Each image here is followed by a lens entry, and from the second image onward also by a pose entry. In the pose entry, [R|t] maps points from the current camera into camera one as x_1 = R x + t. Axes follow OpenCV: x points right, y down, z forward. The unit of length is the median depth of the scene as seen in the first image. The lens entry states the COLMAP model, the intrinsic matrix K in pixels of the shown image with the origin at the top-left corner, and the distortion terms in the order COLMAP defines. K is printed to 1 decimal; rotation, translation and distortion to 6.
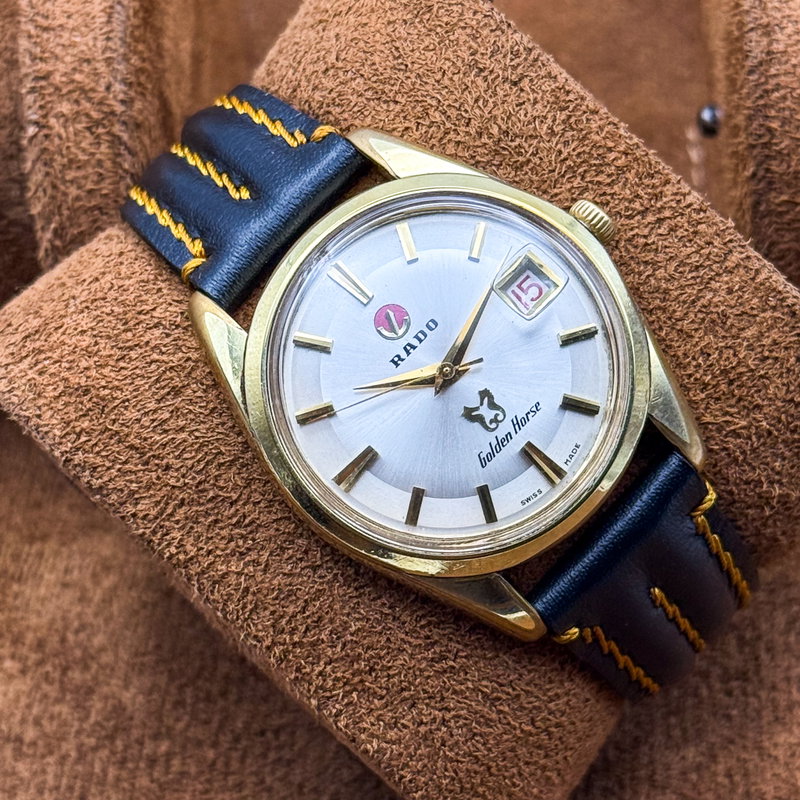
lens RADIAL K [[2727.3, 0, 400.0], [0, 2727.3, 400.0], [0, 0, 1]] dist [0.105738, -1.242069]
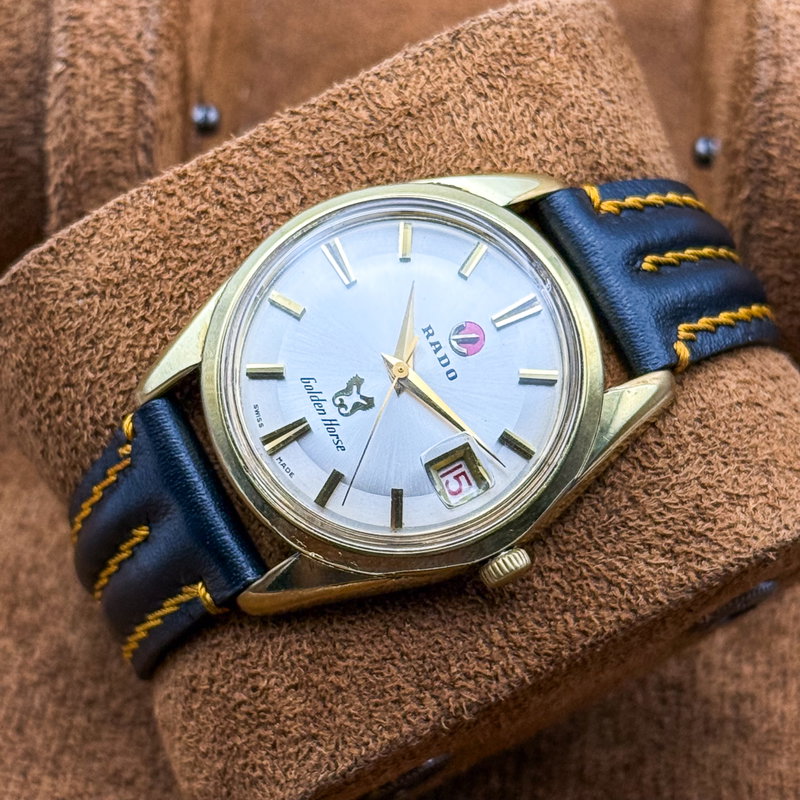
lens RADIAL K [[2727.3, 0, 400.0], [0, 2727.3, 400.0], [0, 0, 1]] dist [0.105738, -1.242069]
pose [[-0.317776, 0.928935, -0.189997, 0.212335], [-0.938975, -0.280480, 0.199139, -0.207510], [0.131696, 0.241684, 0.961376, 0.034290]]
